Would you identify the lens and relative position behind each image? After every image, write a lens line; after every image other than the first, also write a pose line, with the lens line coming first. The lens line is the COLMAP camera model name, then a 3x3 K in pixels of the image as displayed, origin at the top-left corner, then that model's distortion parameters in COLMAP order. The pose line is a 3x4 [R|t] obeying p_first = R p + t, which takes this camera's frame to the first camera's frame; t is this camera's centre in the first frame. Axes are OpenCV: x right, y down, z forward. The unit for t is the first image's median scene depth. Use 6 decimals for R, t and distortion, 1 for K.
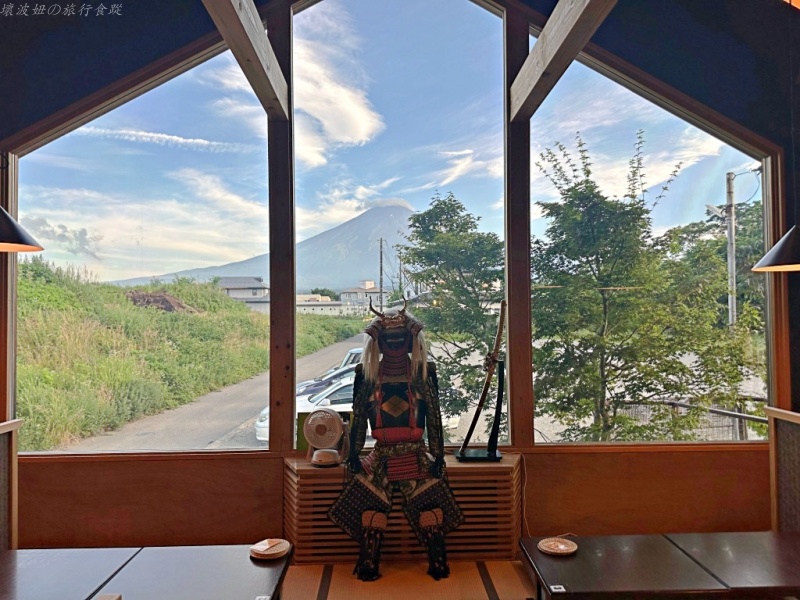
lens RADIAL K [[558.7, 0, 400.3], [0, 558.7, 300.6], [0, 0, 1]] dist [-0.073068, -0.005631]
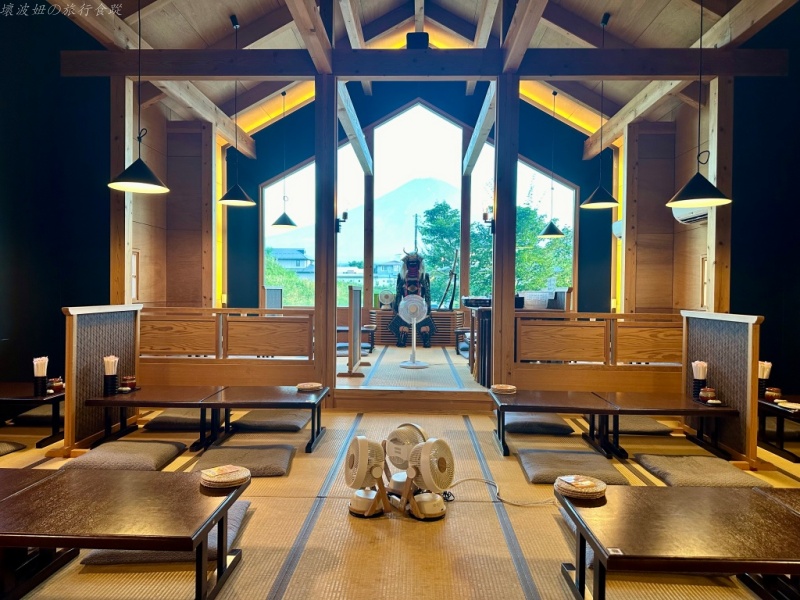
lens RADIAL K [[558.7, 0, 401.8], [0, 558.7, 299.5], [0, 0, 1]] dist [-0.073068, -0.005631]
pose [[0.998062, 0.014921, -0.060406, 0.063568], [-0.012261, 0.998949, 0.044171, 0.078975], [0.061002, -0.043344, 0.997196, -1.030284]]
